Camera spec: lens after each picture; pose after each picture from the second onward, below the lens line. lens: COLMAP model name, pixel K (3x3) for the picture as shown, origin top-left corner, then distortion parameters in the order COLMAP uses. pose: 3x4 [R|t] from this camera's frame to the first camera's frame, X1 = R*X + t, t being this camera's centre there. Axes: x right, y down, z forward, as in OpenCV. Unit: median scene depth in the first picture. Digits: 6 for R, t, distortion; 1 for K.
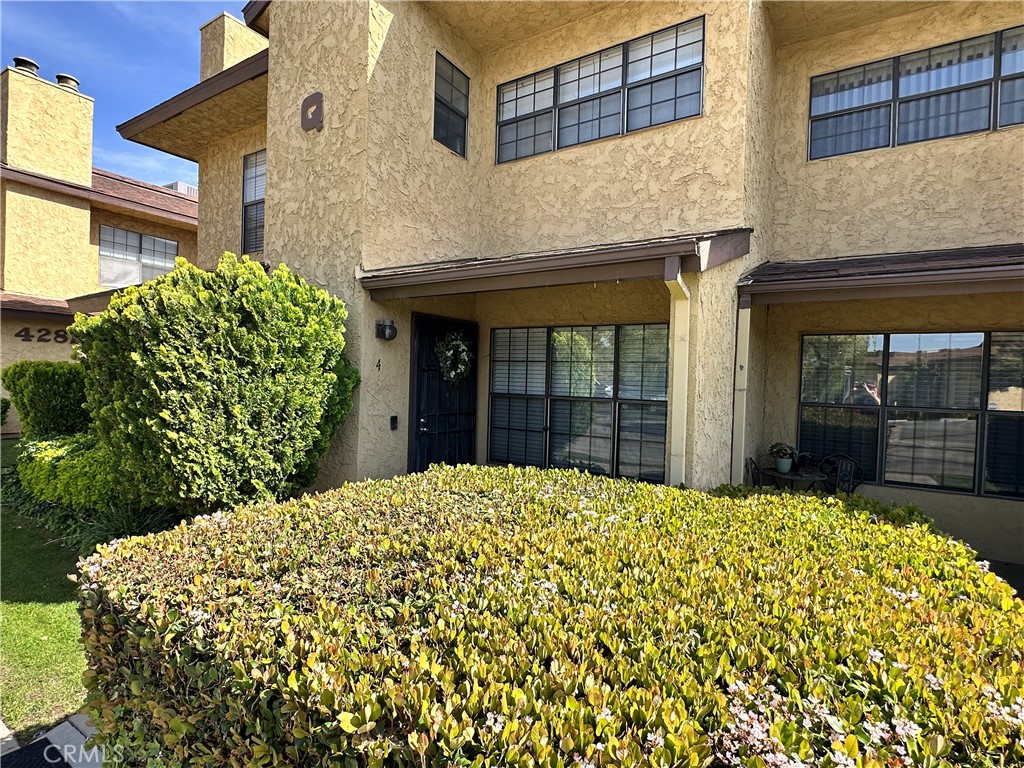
lens RADIAL K [[525.0, 0, 512.0], [0, 525.0, 384.0], [0, 0, 1]] dist [0.000084, 0.000765]
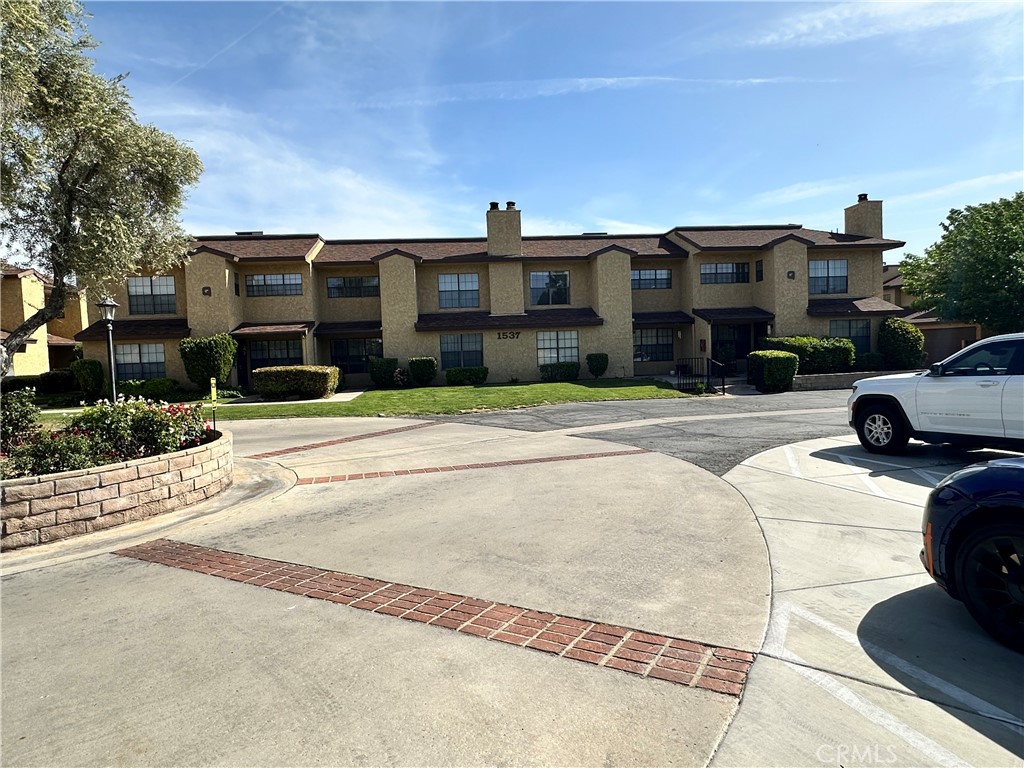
lens RADIAL K [[632.9, 0, 512.0], [0, 632.9, 384.0], [0, 0, 1]] dist [-0.003312, -0.000626]
pose [[0.781635, -0.087714, 0.617538, -1.559658], [0.067642, 0.996144, 0.055874, 0.075745], [-0.620057, -0.001901, 0.784554, -4.128221]]
